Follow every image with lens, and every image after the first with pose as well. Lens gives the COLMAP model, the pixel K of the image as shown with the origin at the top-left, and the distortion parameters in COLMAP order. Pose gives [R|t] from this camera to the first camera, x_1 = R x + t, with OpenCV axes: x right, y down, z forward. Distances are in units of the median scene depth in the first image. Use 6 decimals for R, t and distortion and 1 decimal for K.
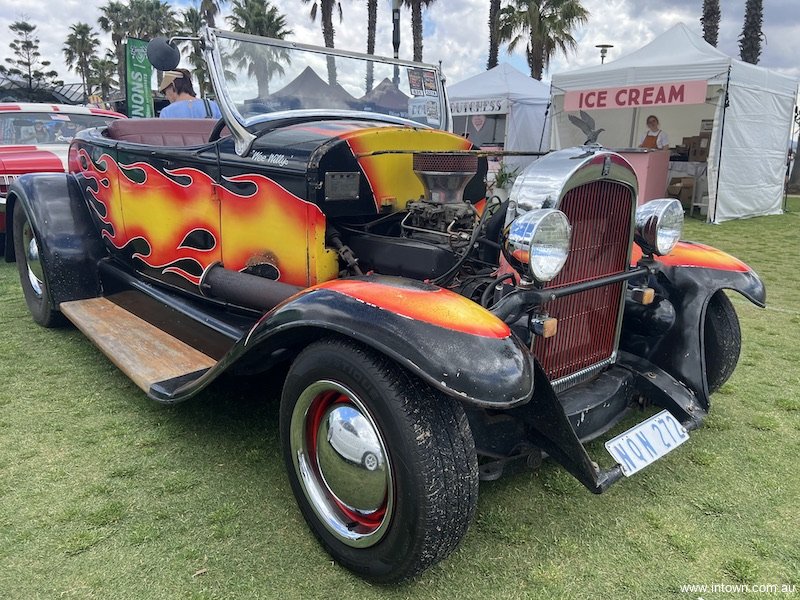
lens RADIAL K [[598.4, 0, 400.0], [0, 598.4, 300.0], [0, 0, 1]] dist [0.050348, -0.061033]
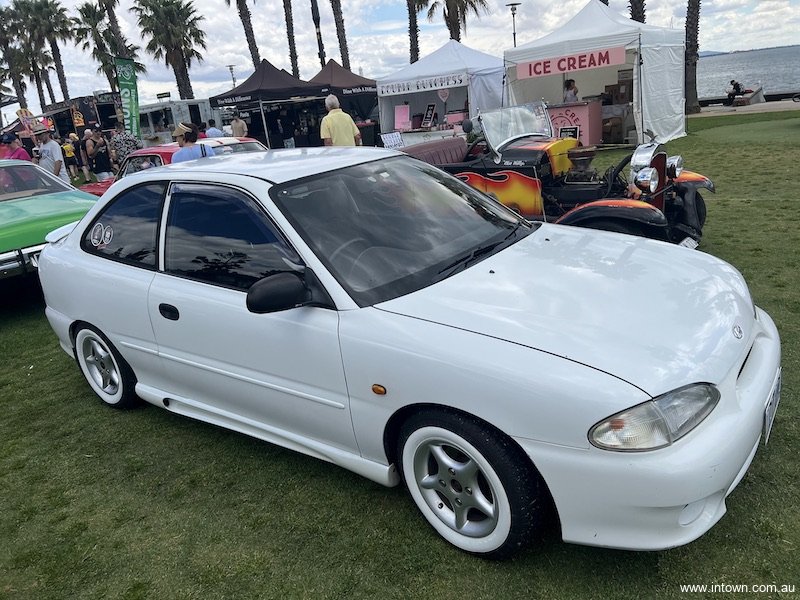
lens RADIAL K [[598.4, 0, 400.0], [0, 598.4, 300.0], [0, 0, 1]] dist [0.050348, -0.061033]
pose [[0.977845, -0.175238, 0.114504, -0.172950], [0.167493, 0.983081, 0.074149, 0.007414], [-0.125560, -0.053328, 0.990652, -0.222210]]
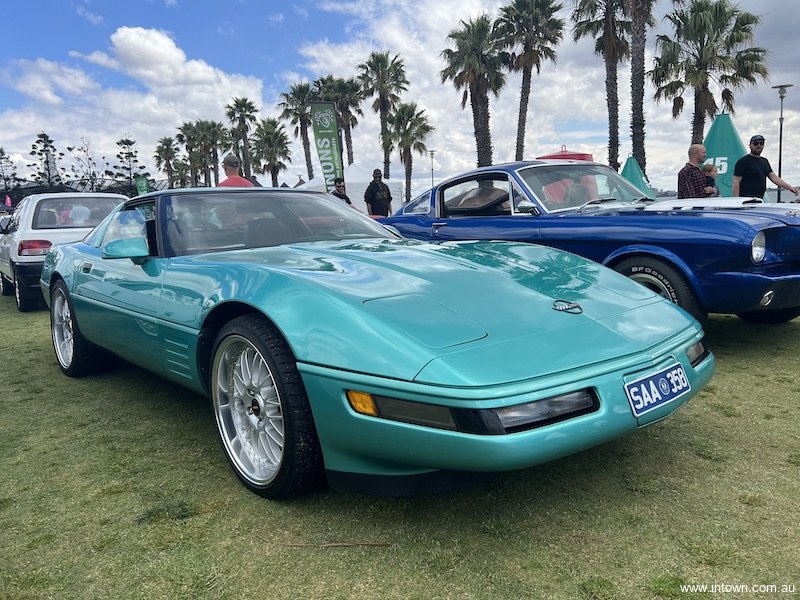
lens RADIAL K [[598.4, 0, 400.0], [0, 598.4, 300.0], [0, 0, 1]] dist [0.050348, -0.061033]
pose [[0.989861, -0.040595, -0.136114, 0.876132], [0.026296, 0.994098, -0.105246, 0.336475], [0.139583, 0.100600, 0.985087, -1.221822]]
